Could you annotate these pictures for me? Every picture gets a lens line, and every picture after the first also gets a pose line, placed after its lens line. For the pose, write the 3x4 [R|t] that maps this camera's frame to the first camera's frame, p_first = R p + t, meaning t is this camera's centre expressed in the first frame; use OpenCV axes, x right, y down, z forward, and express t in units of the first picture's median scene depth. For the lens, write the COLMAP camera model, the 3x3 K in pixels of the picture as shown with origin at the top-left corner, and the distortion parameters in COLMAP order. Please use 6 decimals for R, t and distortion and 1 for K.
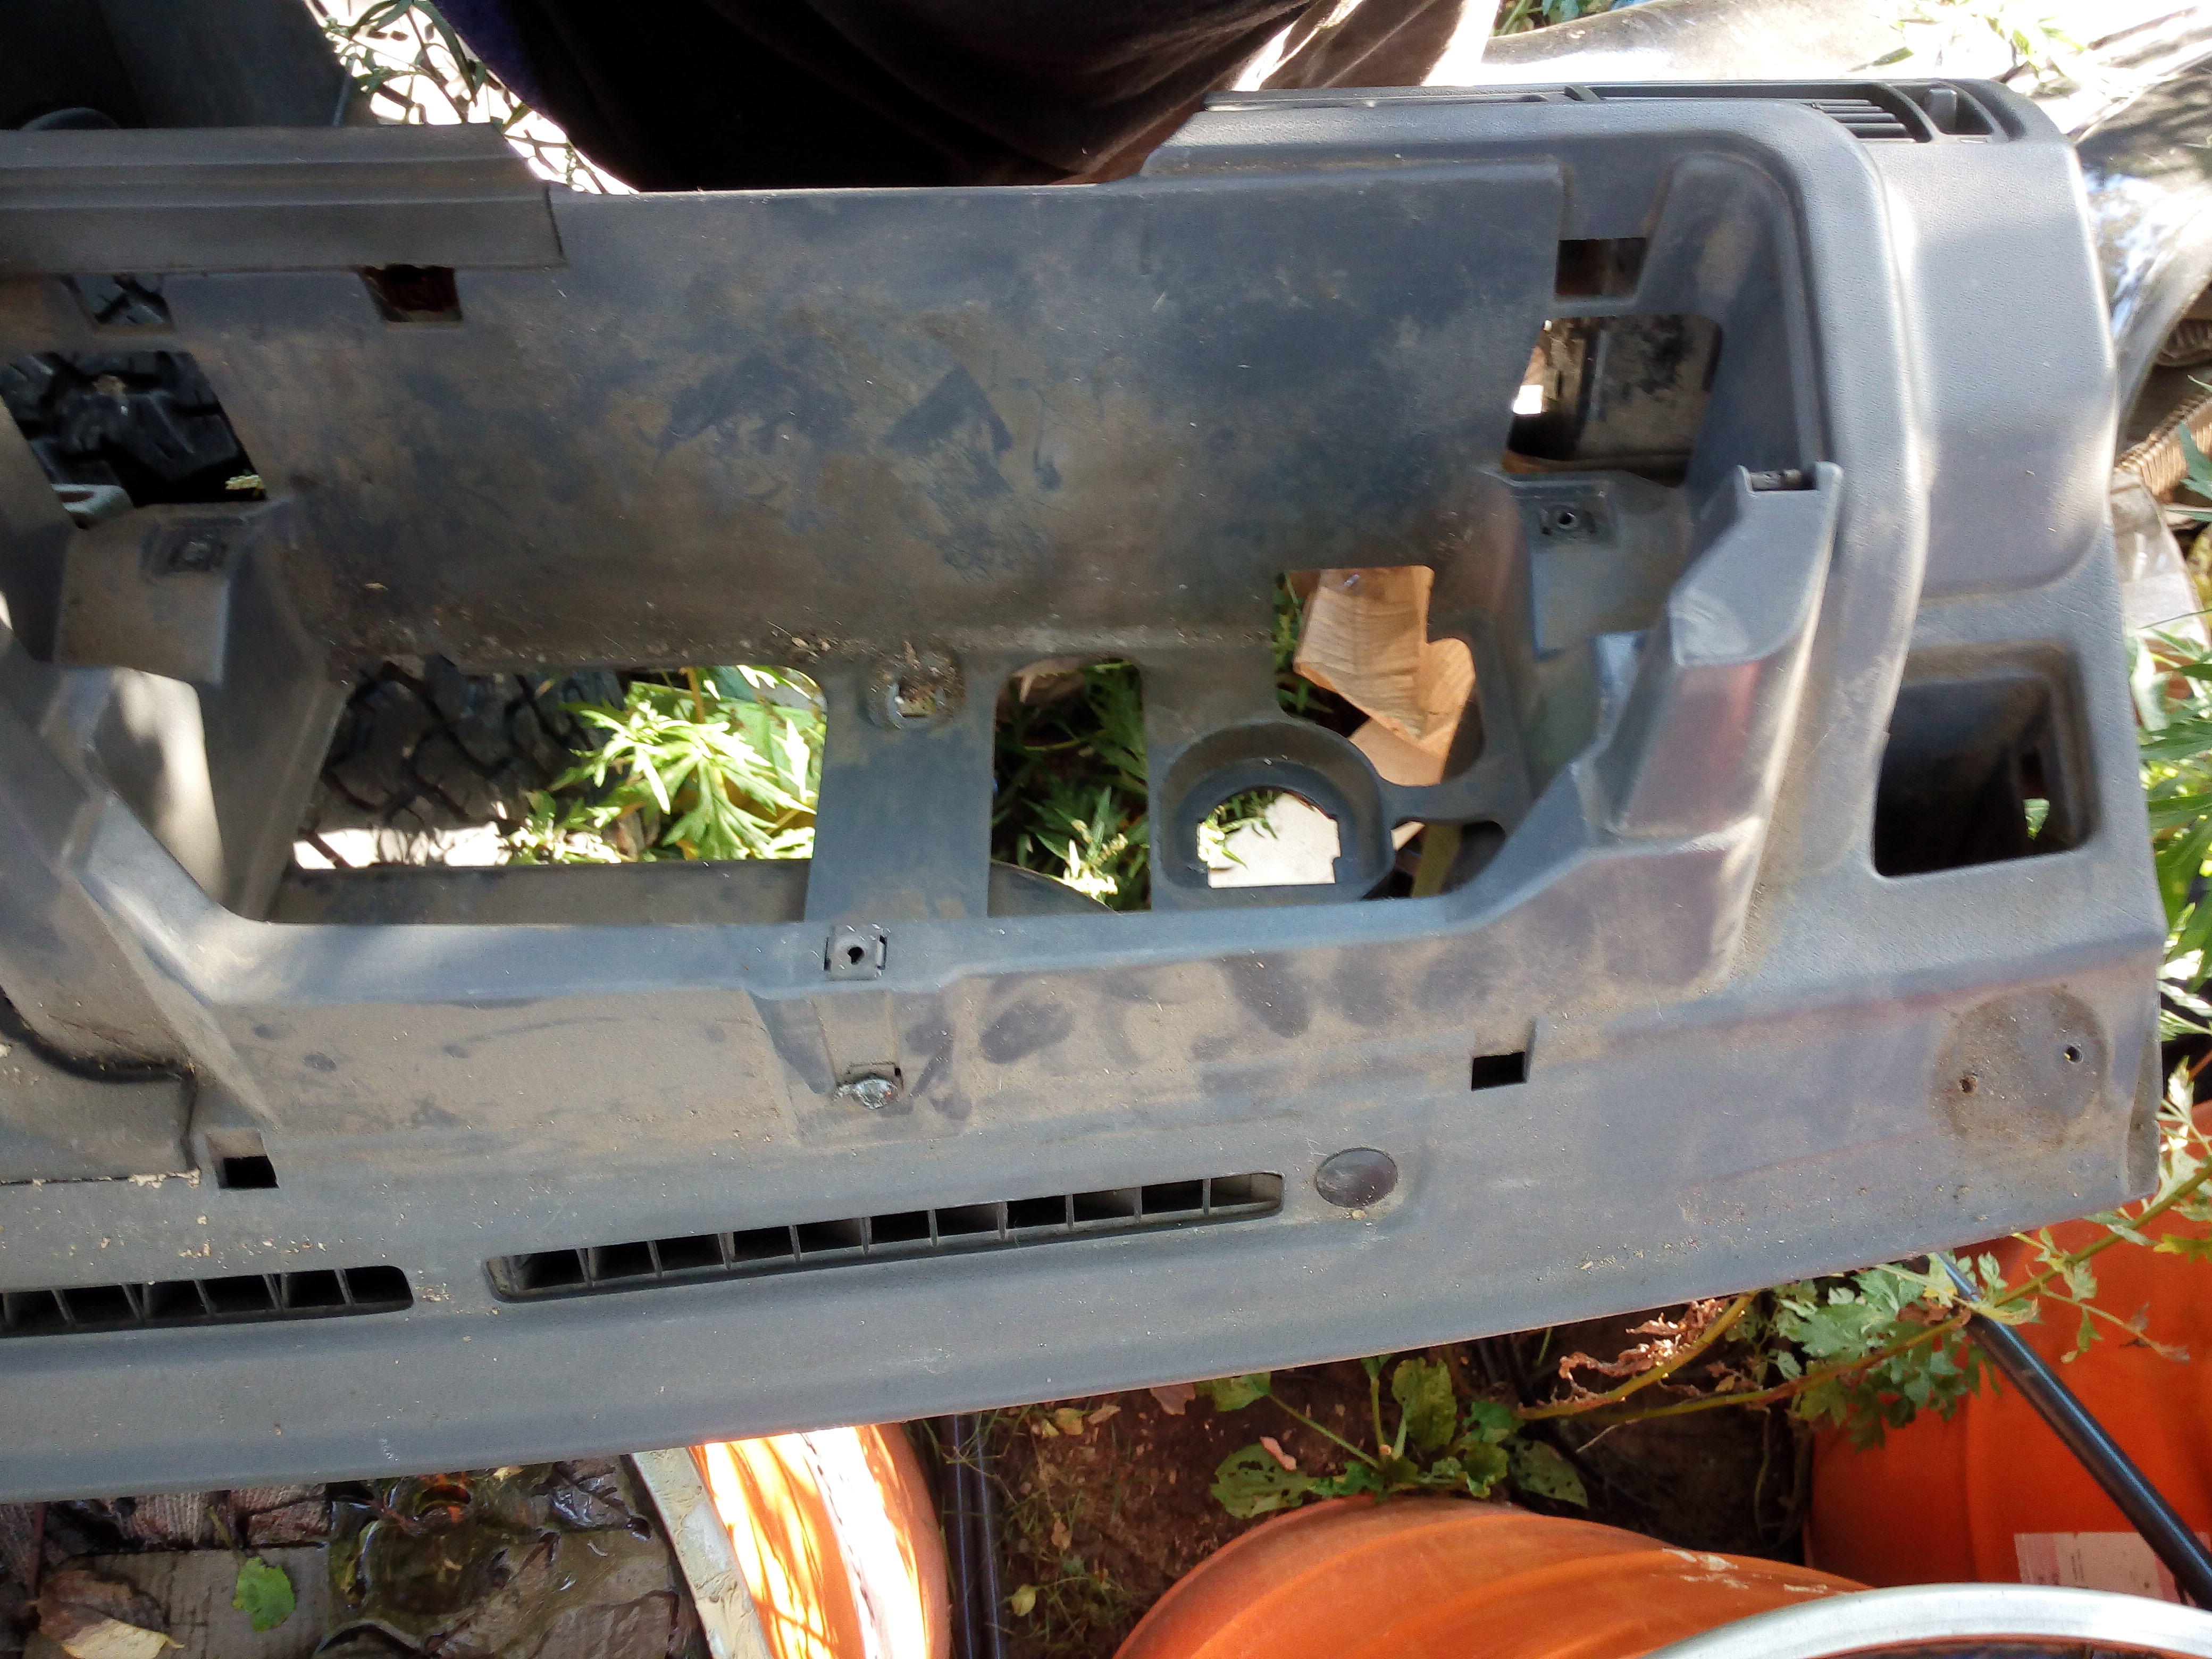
lens RADIAL K [[1691.3, 0, 1096.9], [0, 1691.3, 804.1], [0, 0, 1]] dist [0.080013, -0.118691]
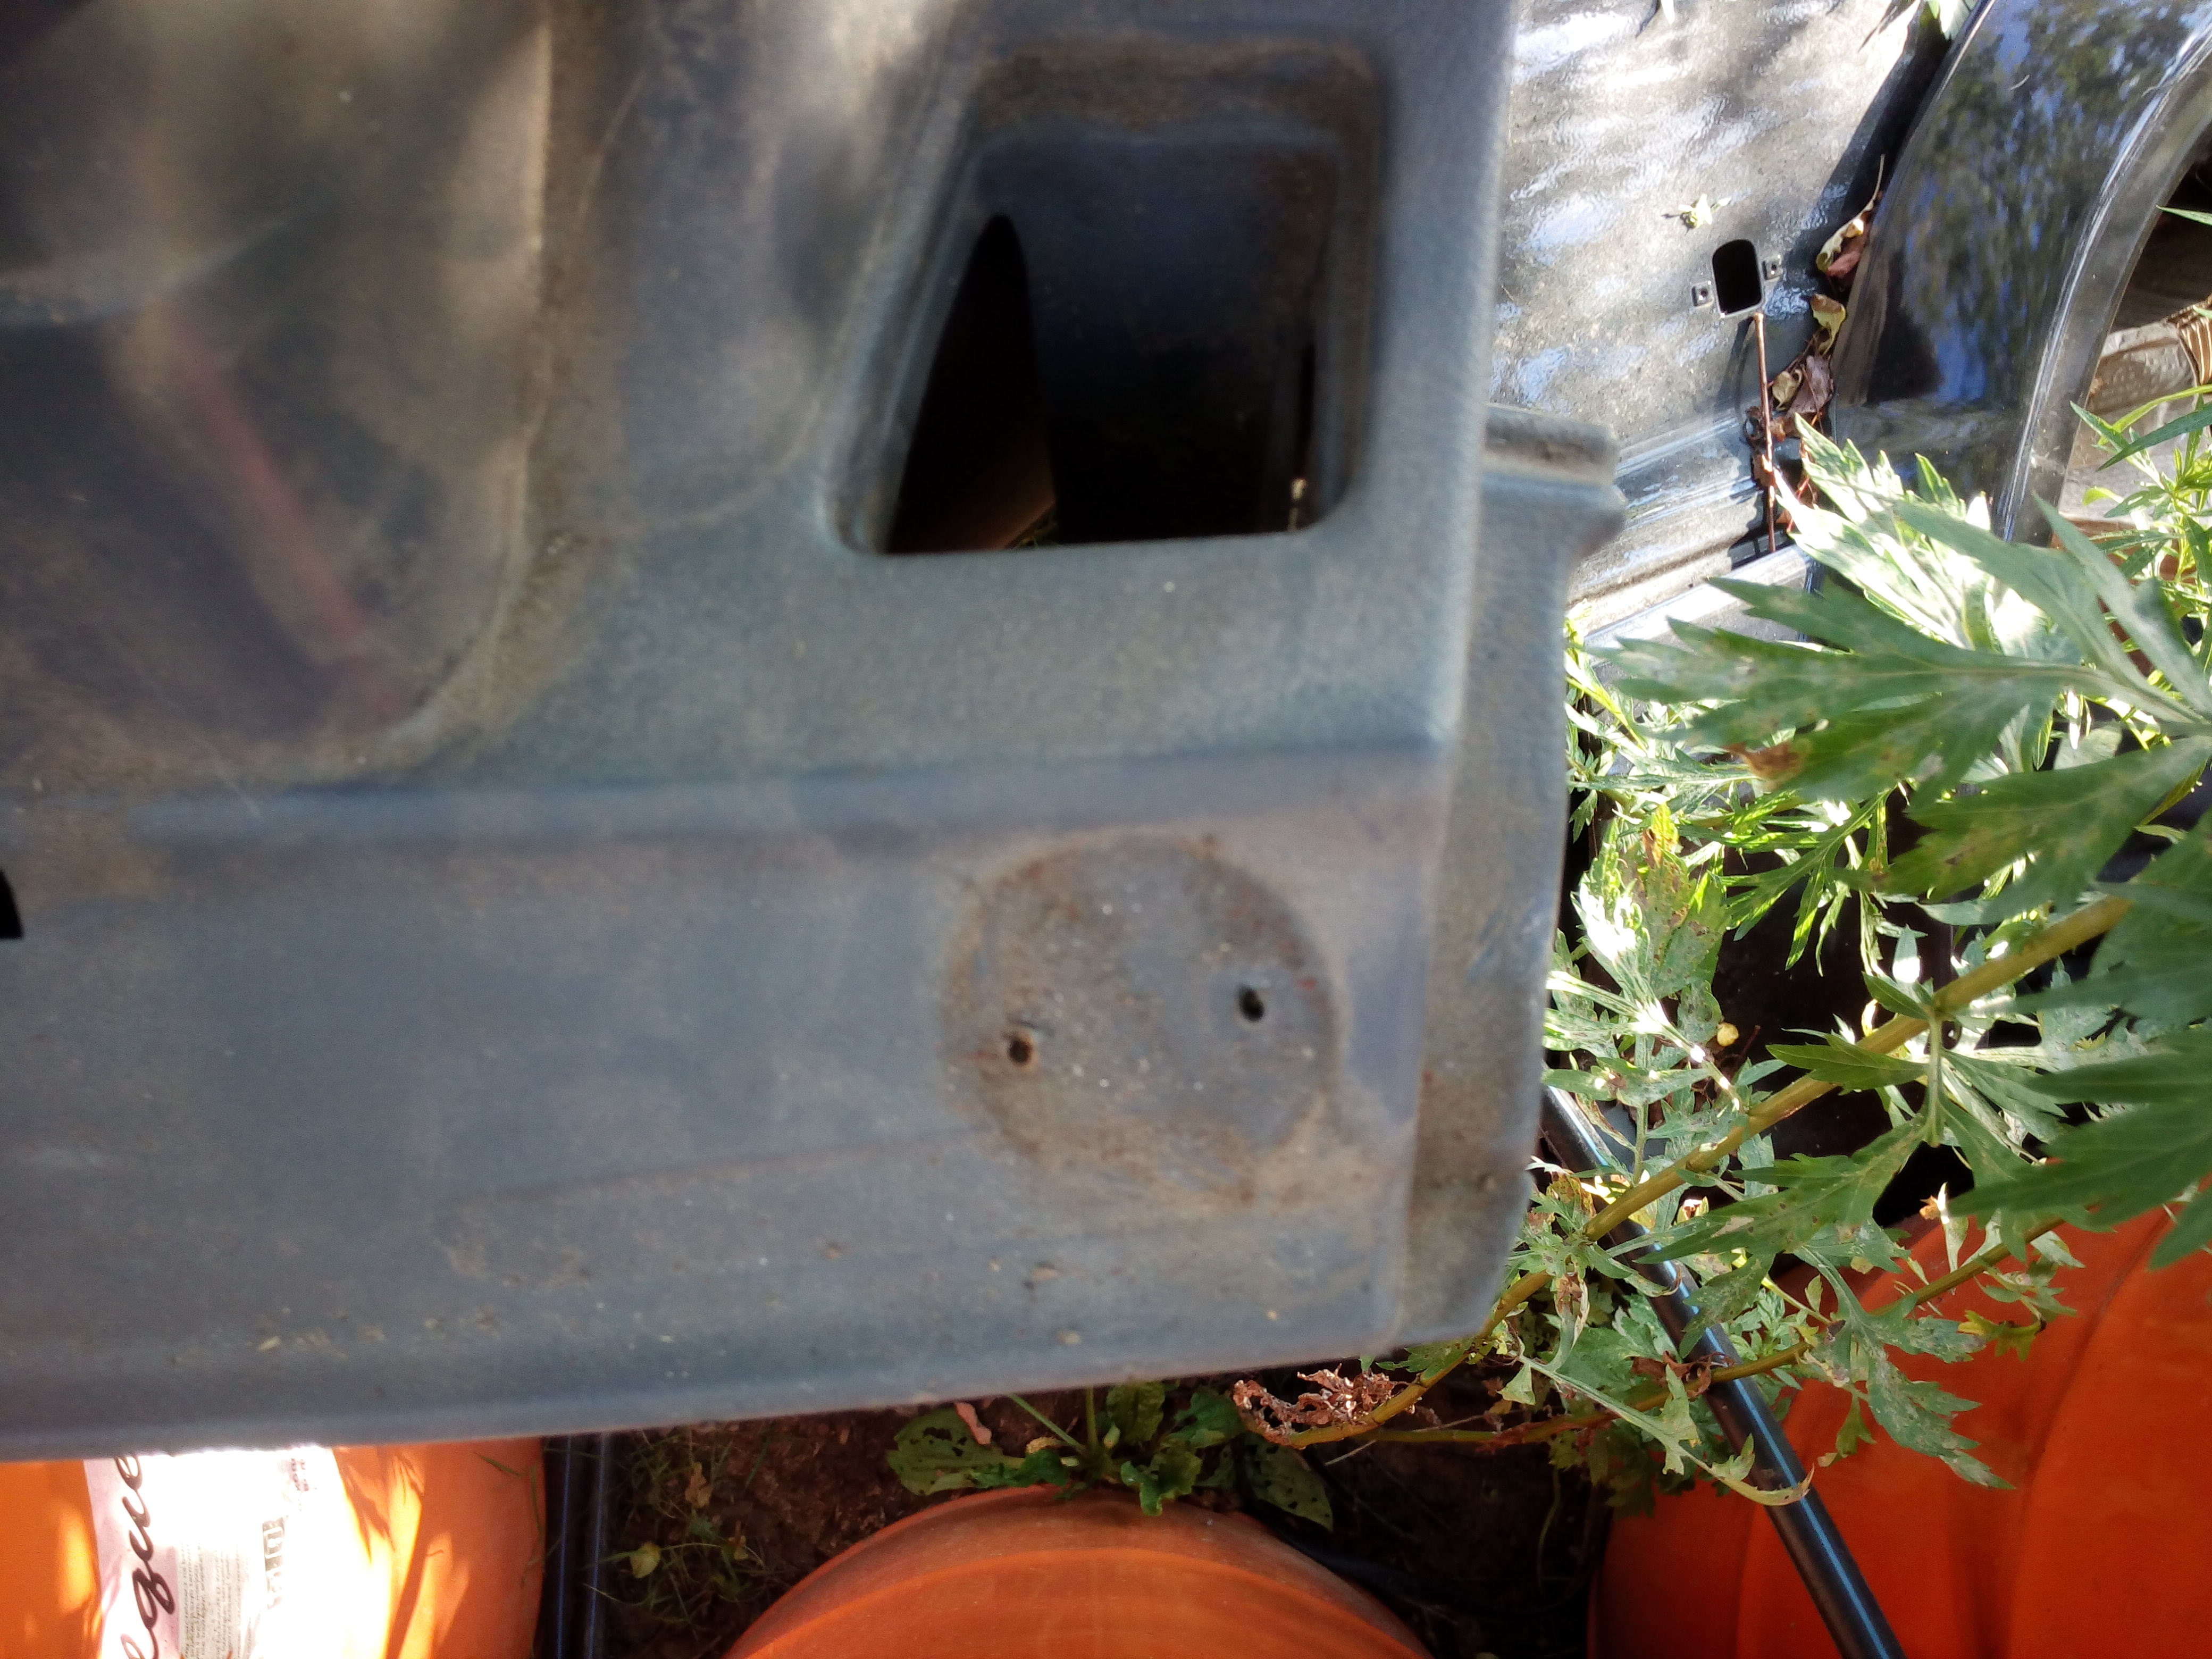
lens RADIAL K [[1698.1, 0, 1138.2], [0, 1698.1, 816.7], [0, 0, 1]] dist [0.102753, -0.147082]
pose [[0.993717, 0.107789, -0.030120, 0.184333], [-0.105662, 0.992274, 0.065014, 0.024565], [0.036895, -0.061423, 0.997430, 0.190845]]
